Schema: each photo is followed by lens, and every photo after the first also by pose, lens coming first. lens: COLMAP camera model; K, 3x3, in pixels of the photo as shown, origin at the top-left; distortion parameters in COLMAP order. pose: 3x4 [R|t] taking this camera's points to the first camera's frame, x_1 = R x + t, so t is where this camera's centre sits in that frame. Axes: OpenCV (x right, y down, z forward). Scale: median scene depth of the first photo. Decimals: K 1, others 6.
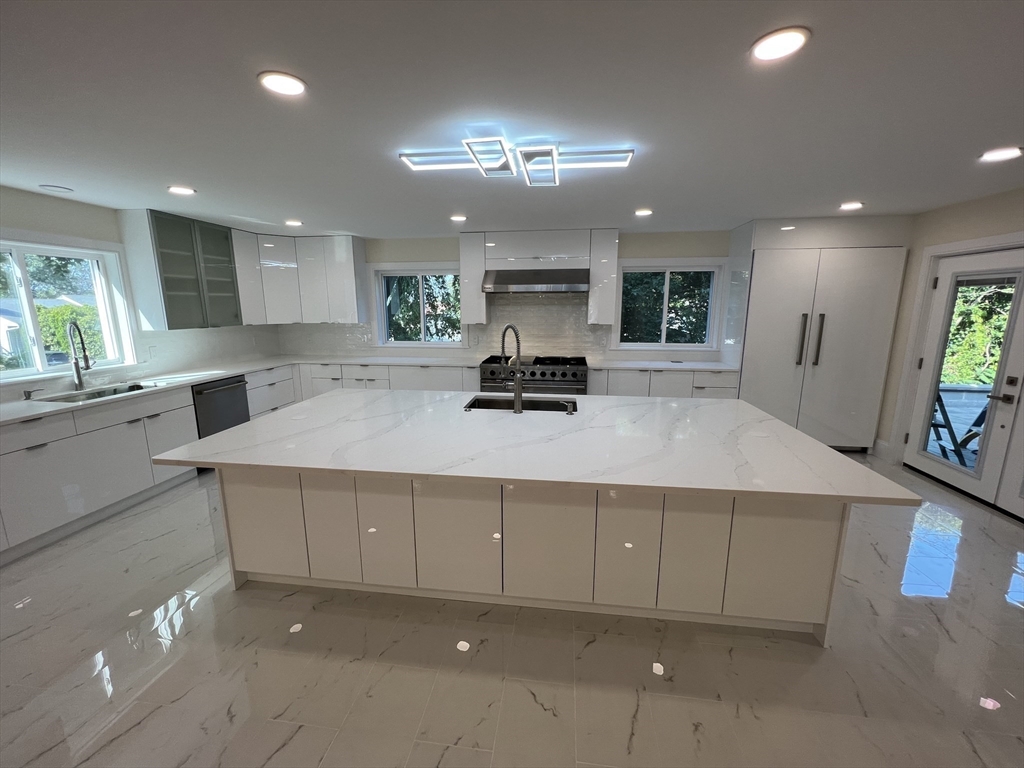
lens RADIAL K [[408.3, 0, 510.2], [0, 408.3, 382.8], [0, 0, 1]] dist [-0.002117, 0.000904]
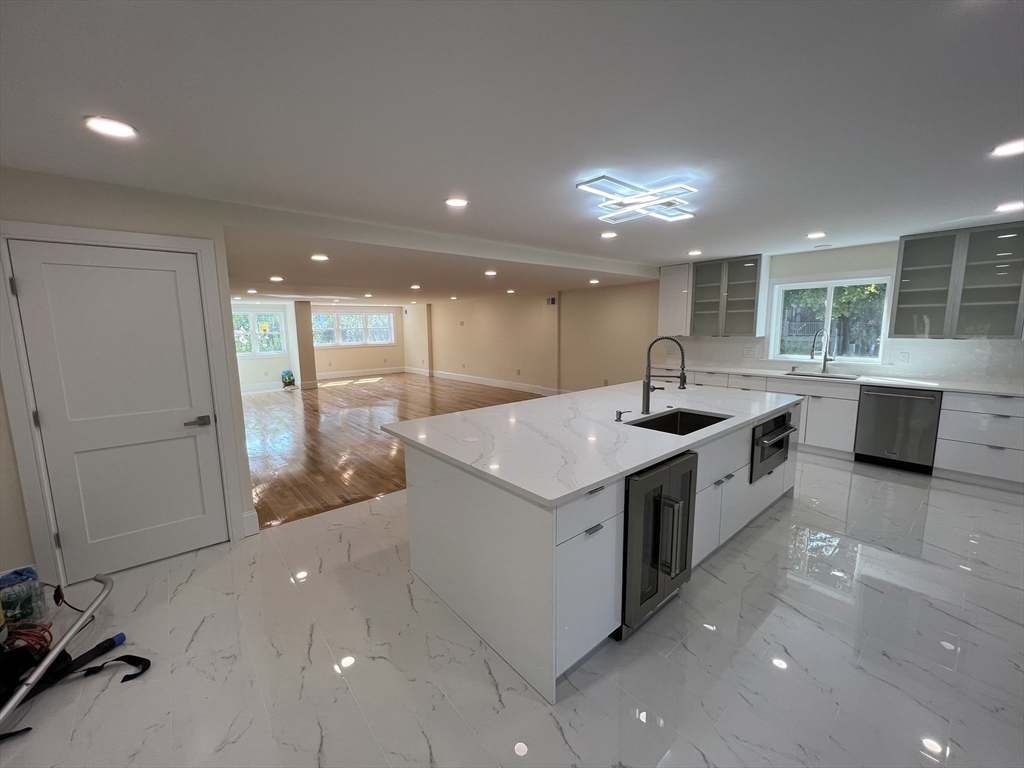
lens RADIAL K [[408.3, 0, 514.1], [0, 408.3, 383.1], [0, 0, 1]] dist [-0.002117, 0.000904]
pose [[-0.674096, 0.110829, -0.730282, 0.611059], [-0.128254, 0.956099, 0.263486, -0.147008], [0.727424, 0.271277, -0.630288, 0.825308]]
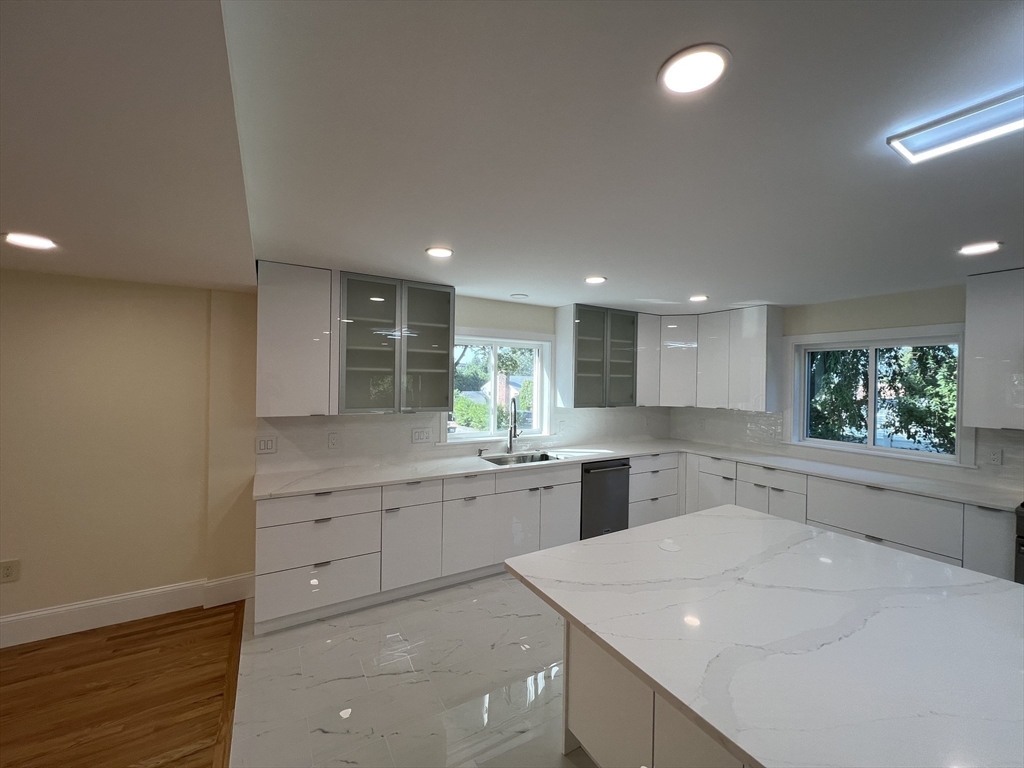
lens RADIAL K [[408.3, 0, 513.2], [0, 408.3, 384.1], [0, 0, 1]] dist [-0.002117, 0.000904]
pose [[0.623431, 0.019111, -0.781645, -0.072657], [-0.163145, 0.980876, -0.106141, -0.041454], [0.764668, 0.193693, 0.614626, 0.160212]]
